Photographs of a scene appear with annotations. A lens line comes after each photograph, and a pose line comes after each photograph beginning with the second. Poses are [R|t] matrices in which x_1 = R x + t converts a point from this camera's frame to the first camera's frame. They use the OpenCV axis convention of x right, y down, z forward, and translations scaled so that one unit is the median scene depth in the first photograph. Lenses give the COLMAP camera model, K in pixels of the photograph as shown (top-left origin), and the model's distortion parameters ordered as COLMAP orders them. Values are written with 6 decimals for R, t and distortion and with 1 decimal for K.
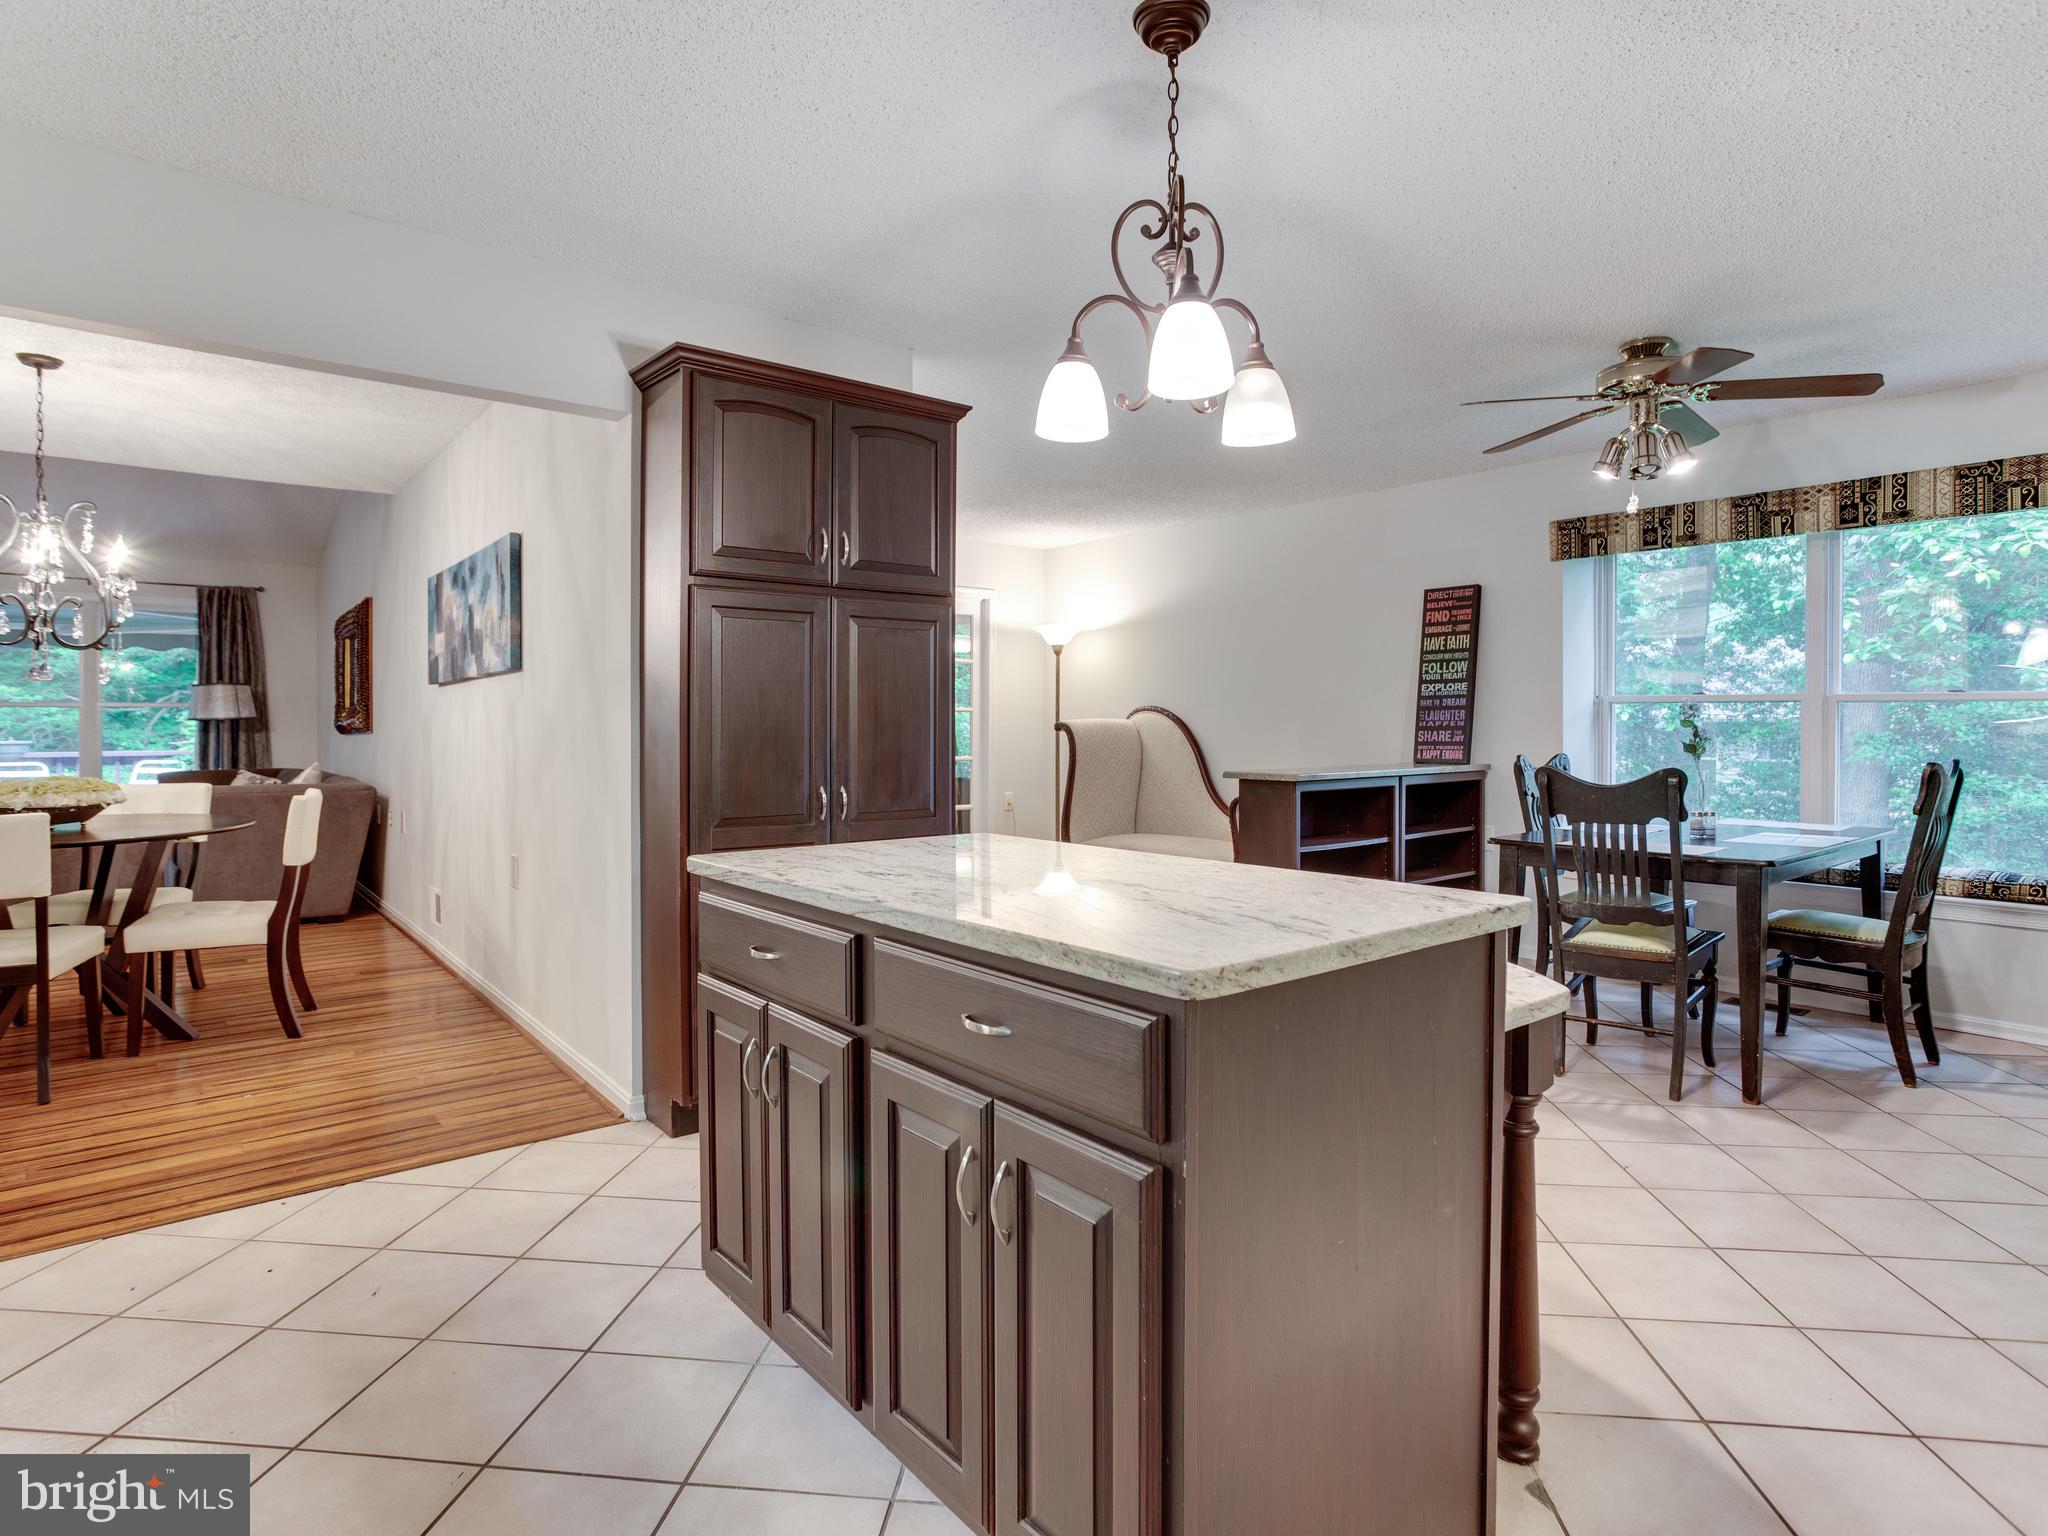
lens RADIAL K [[1109.5, 0, 1000.2], [0, 1109.5, 721.1], [0, 0, 1]] dist [-0.053496, 0.029157]
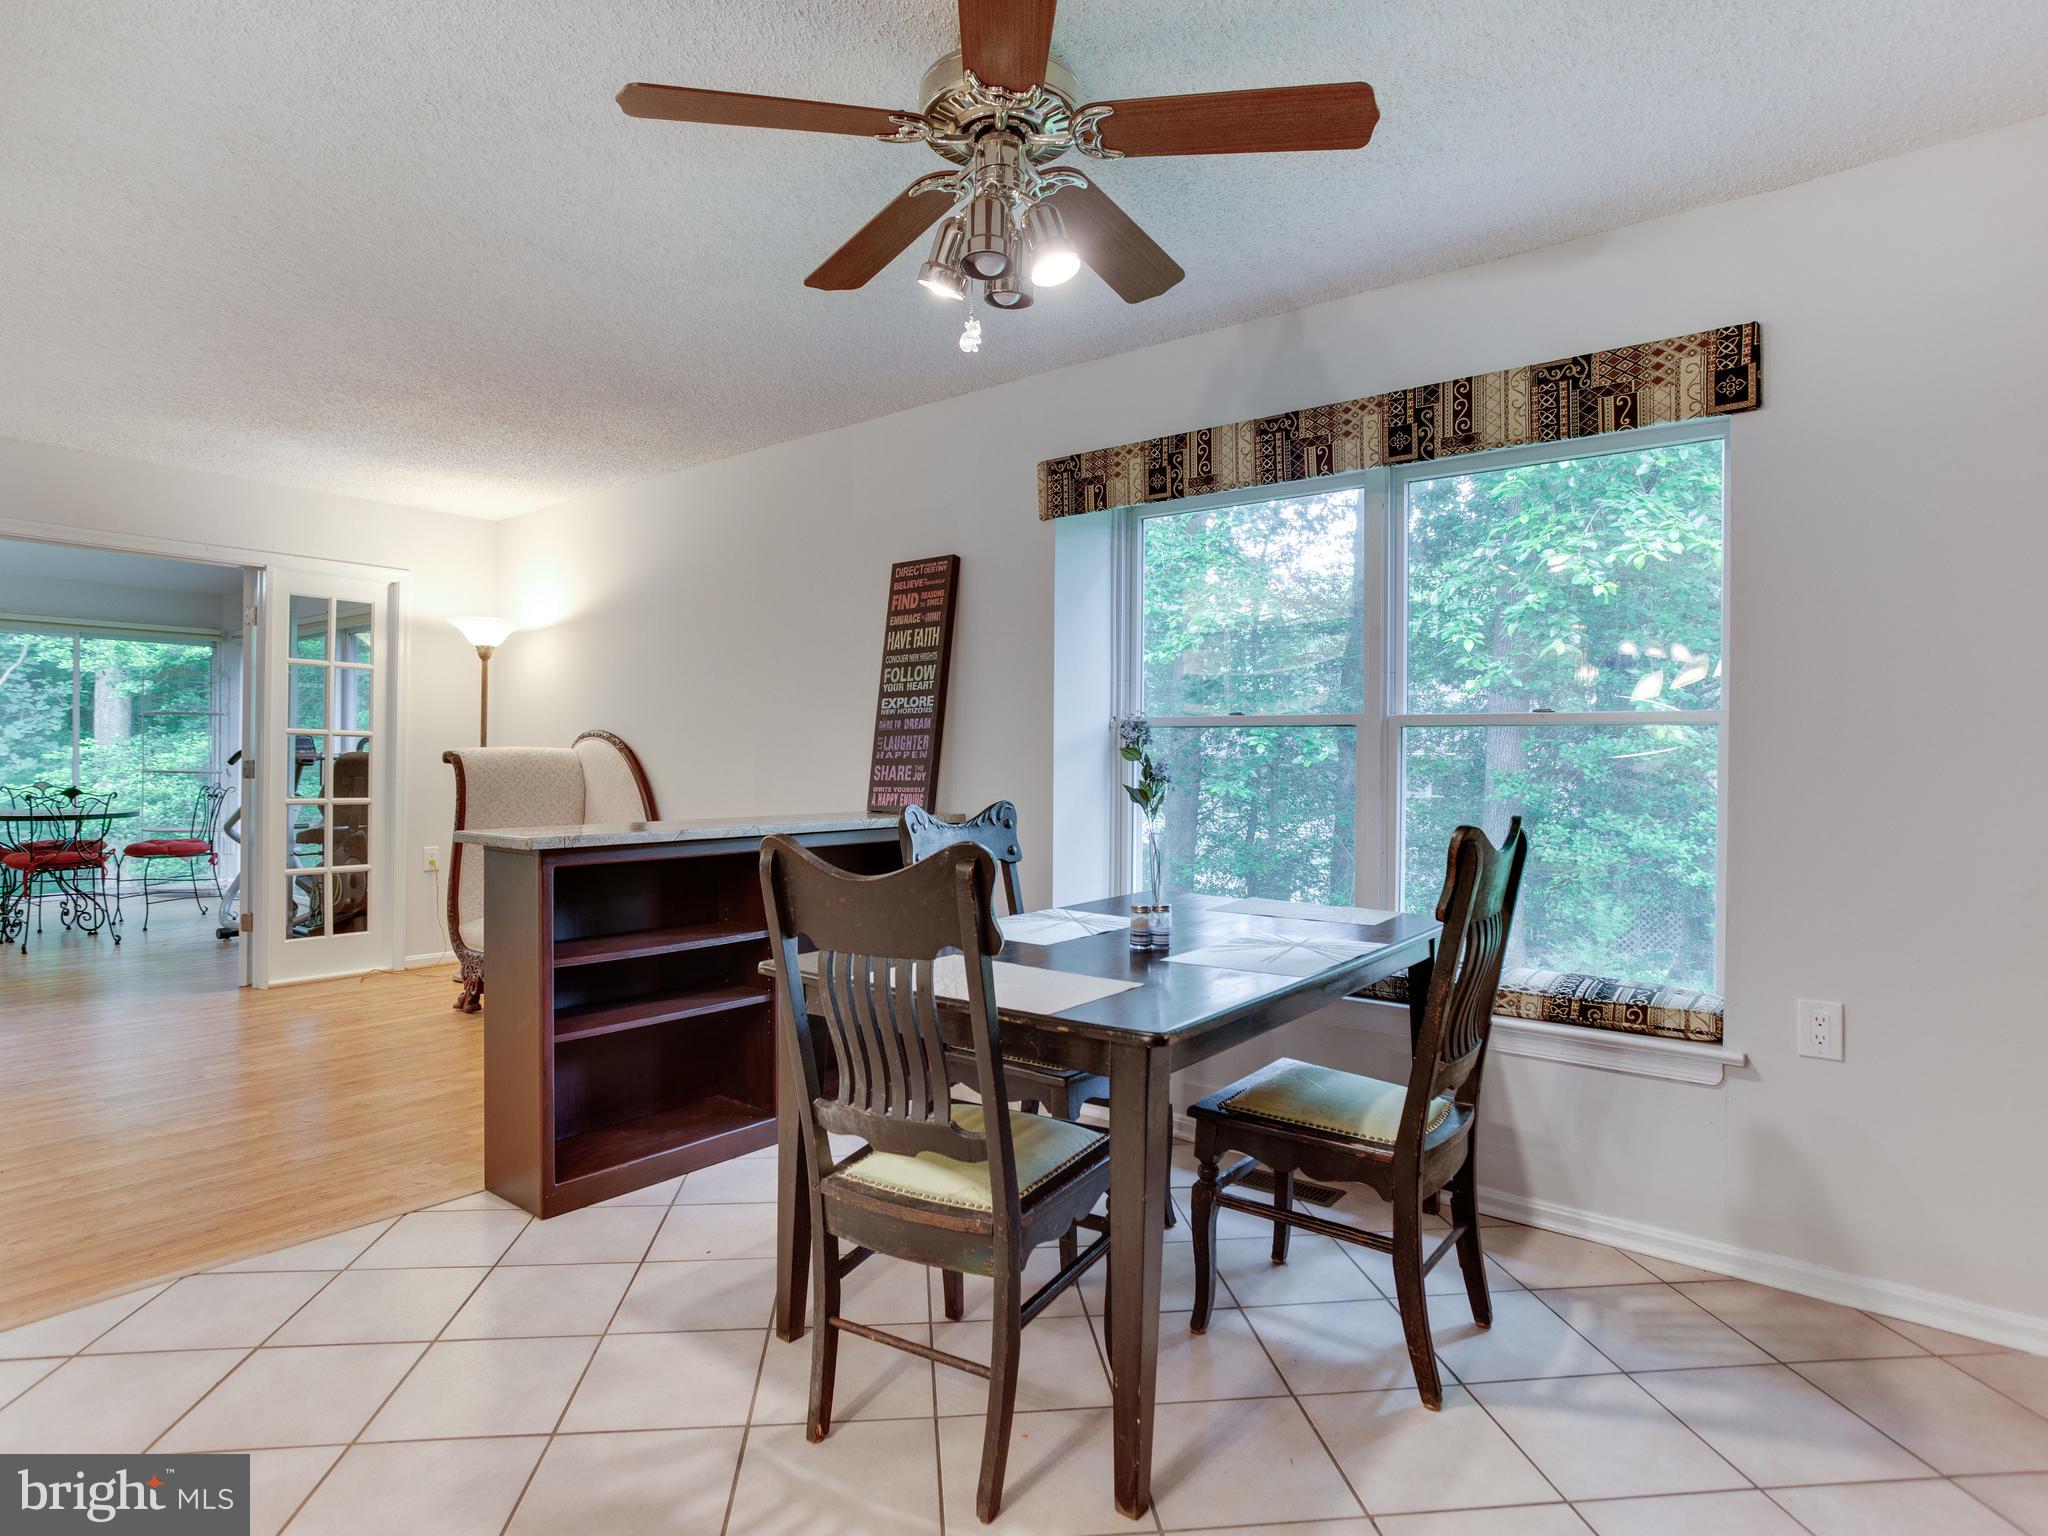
lens RADIAL K [[1127.5, 0, 978.8], [0, 1127.5, 744.6], [0, 0, 1]] dist [-0.066691, 0.050932]
pose [[0.977631, 0.007447, 0.210195, 0.302861], [-0.005438, 0.999934, -0.010134, 0.002656], [-0.210256, 0.008765, 0.977607, 0.303279]]
